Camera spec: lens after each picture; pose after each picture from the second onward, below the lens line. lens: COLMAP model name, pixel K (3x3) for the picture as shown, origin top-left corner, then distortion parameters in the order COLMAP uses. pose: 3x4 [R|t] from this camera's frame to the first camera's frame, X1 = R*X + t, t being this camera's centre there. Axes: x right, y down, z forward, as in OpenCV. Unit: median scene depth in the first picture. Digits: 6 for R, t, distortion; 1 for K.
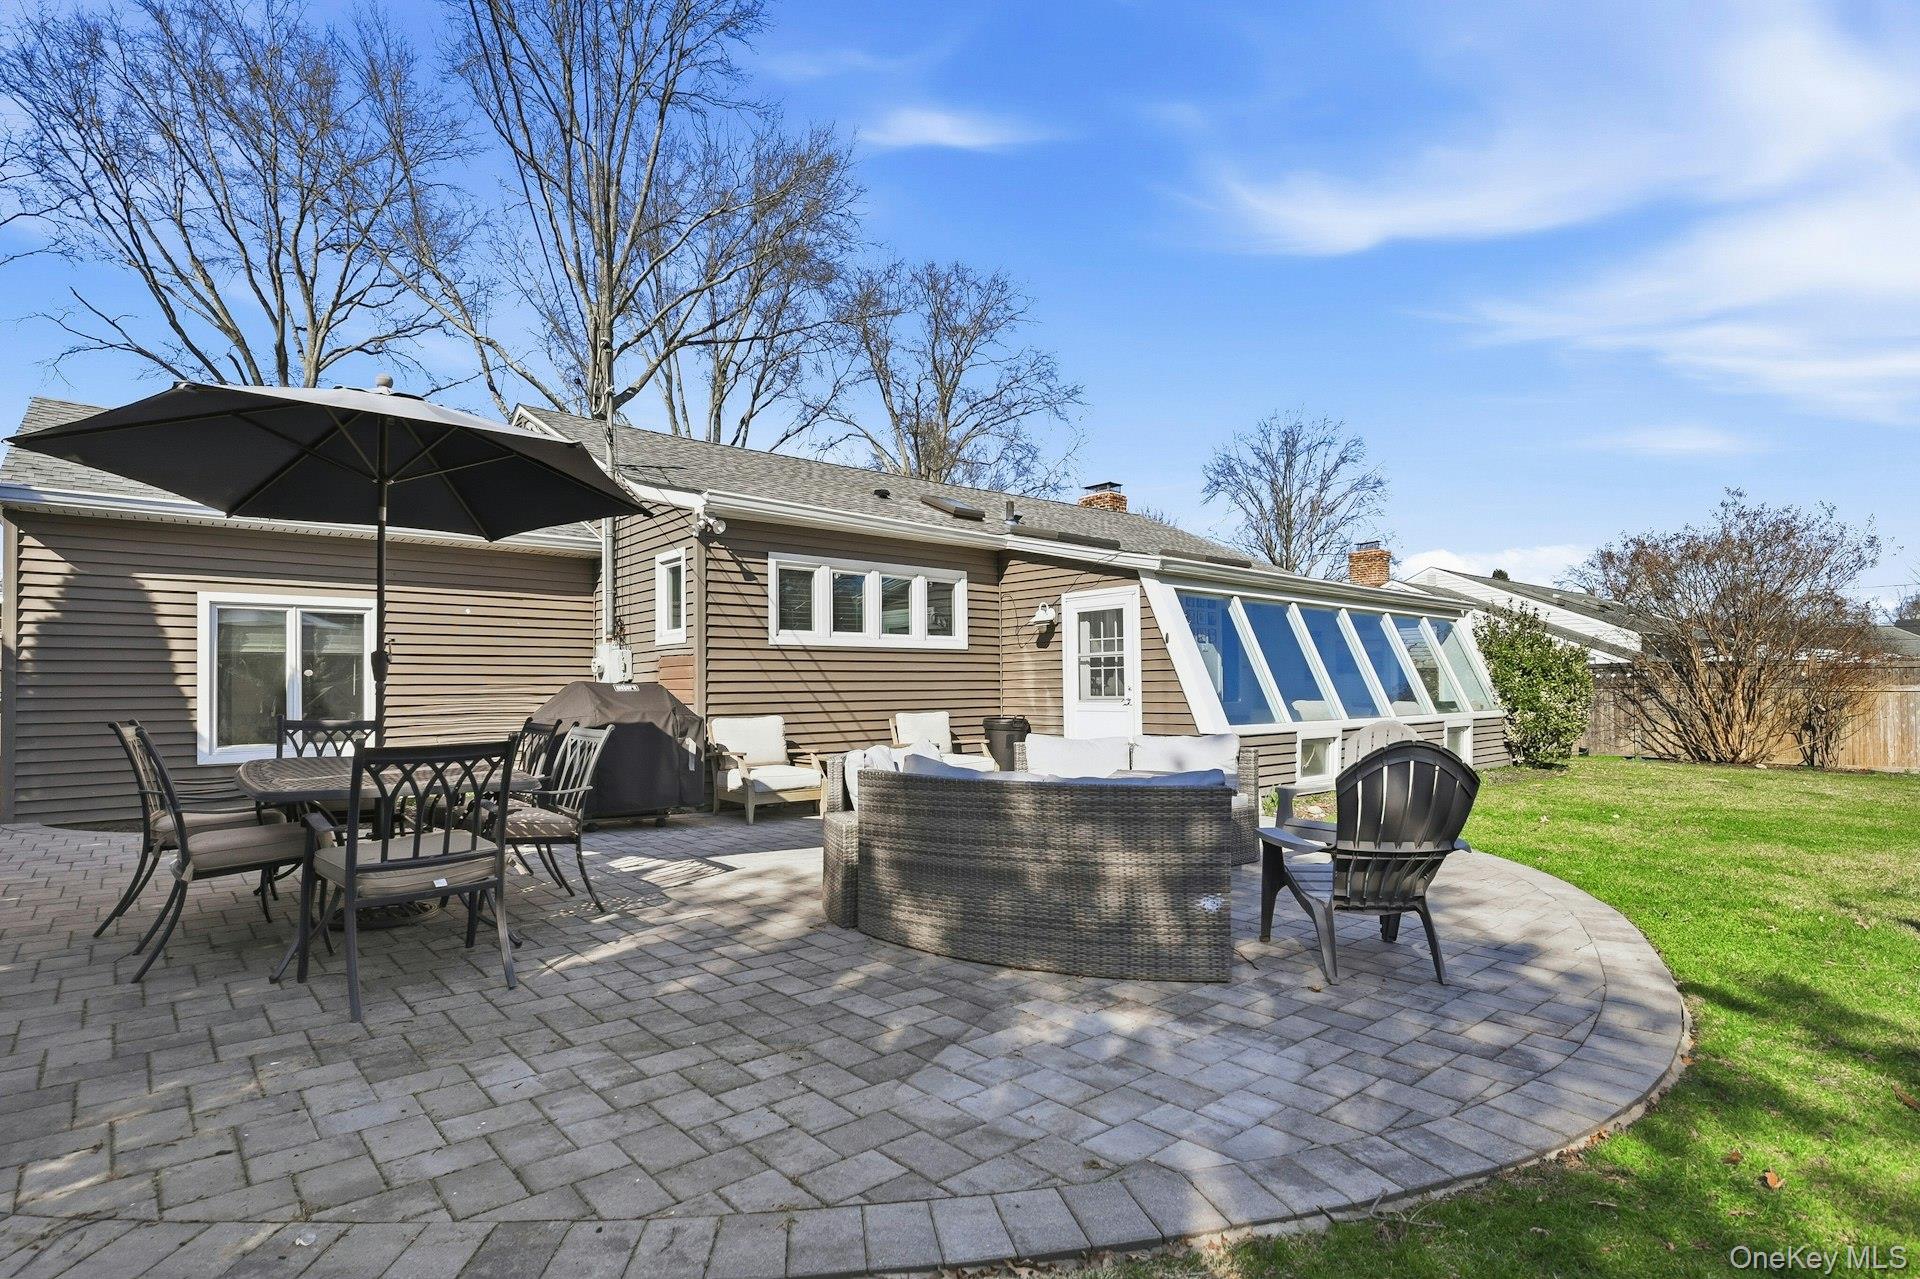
lens RADIAL K [[947.0, 0, 959.9], [0, 947.0, 668.5], [0, 0, 1]] dist [-0.001311, 0.001311]
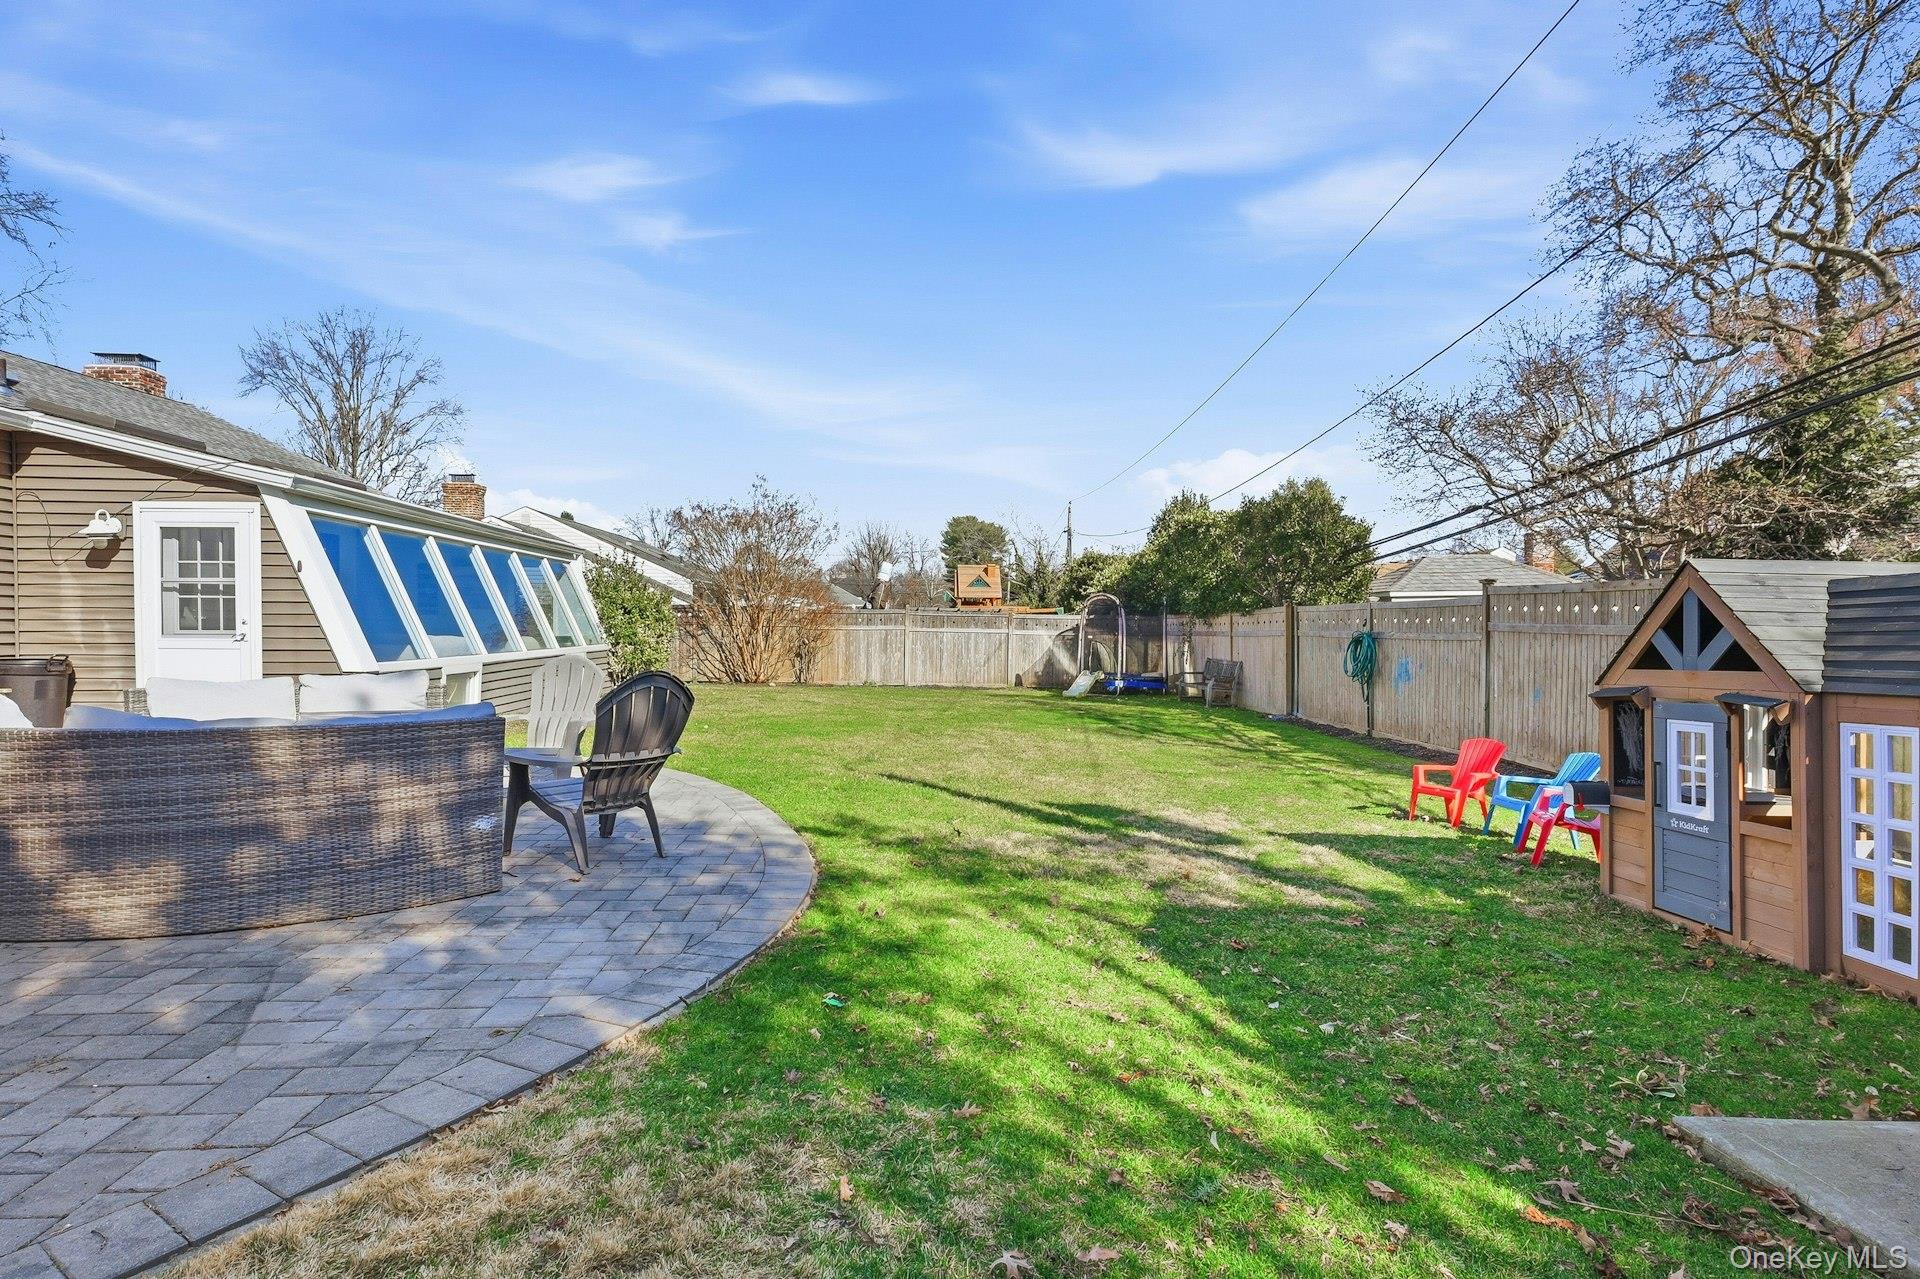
lens RADIAL K [[998.1, 0, 960.0], [0, 998.1, 639.5], [0, 0, 1]] dist [-0.000718, -0.000238]
pose [[0.588923, -0.002540, 0.808186, -0.171746], [-0.030723, 0.999202, 0.025528, -0.006124], [-0.807605, -0.039864, 0.588374, -0.059961]]
